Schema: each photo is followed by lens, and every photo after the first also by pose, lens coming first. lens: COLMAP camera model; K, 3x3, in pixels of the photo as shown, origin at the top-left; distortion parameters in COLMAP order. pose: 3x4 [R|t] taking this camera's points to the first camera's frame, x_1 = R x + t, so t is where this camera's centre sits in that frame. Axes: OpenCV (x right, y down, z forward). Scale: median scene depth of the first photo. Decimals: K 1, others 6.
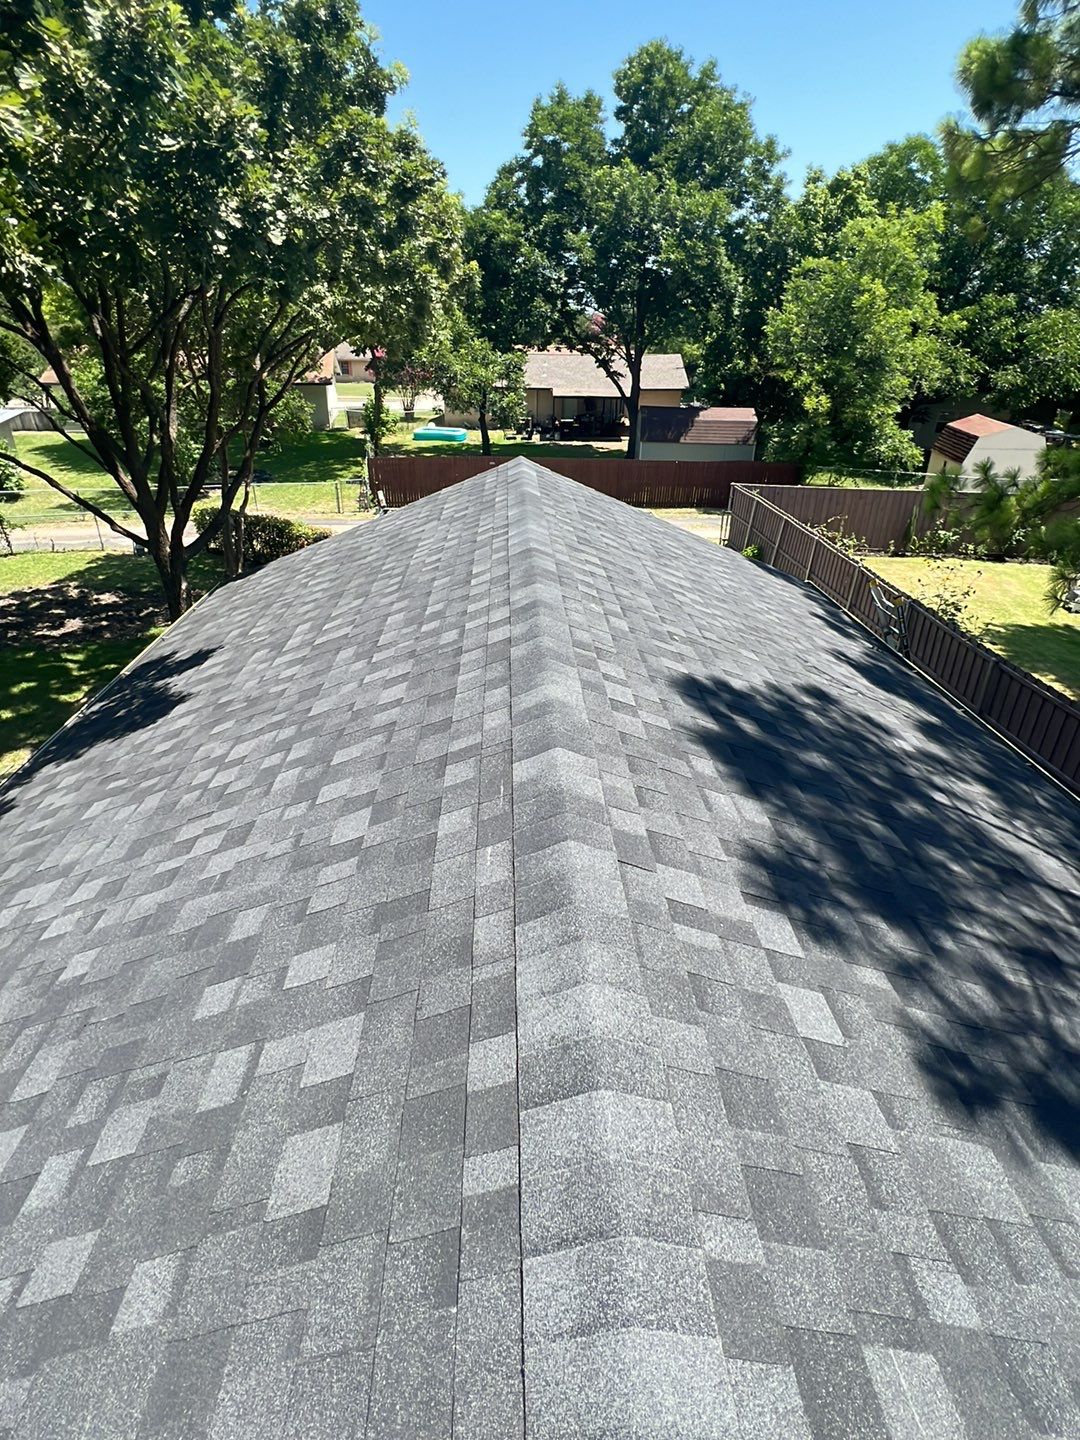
lens RADIAL K [[736.3, 0, 540.0], [0, 736.3, 720.0], [0, 0, 1]] dist [0.003906, -0.000910]
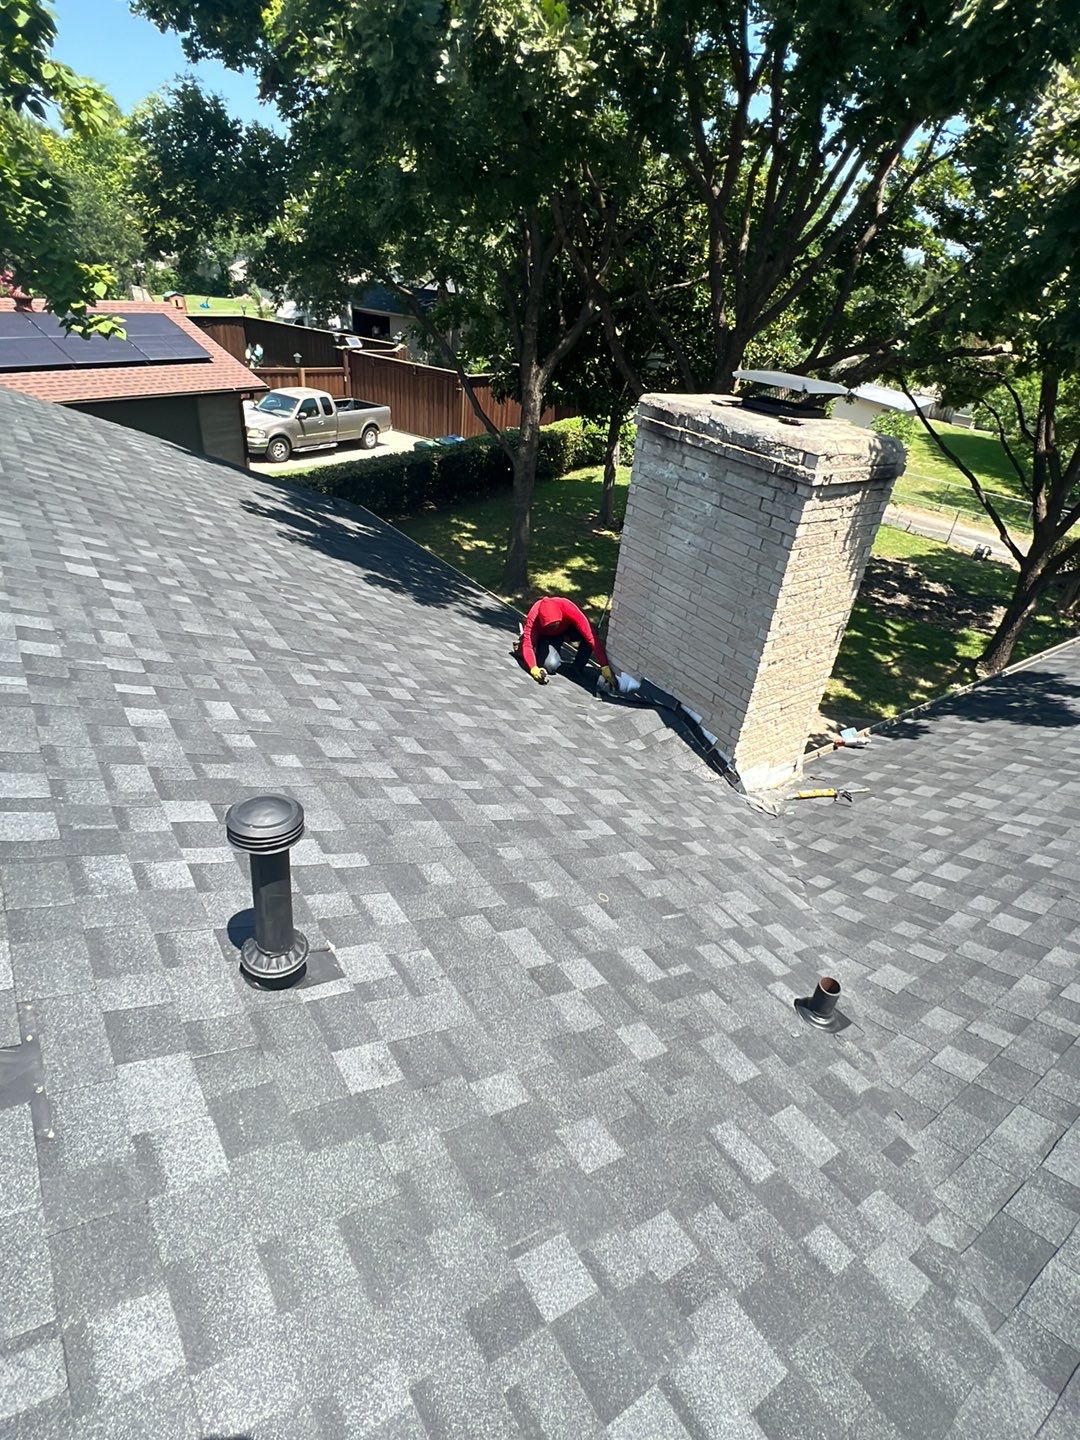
lens RADIAL K [[736.3, 0, 540.0], [0, 736.3, 720.0], [0, 0, 1]] dist [0.003906, -0.000910]
pose [[0.539895, 0.472822, -0.696385, -0.077697], [-0.464499, 0.857306, 0.221963, 0.067791], [0.701964, 0.203633, 0.682481, -0.249673]]
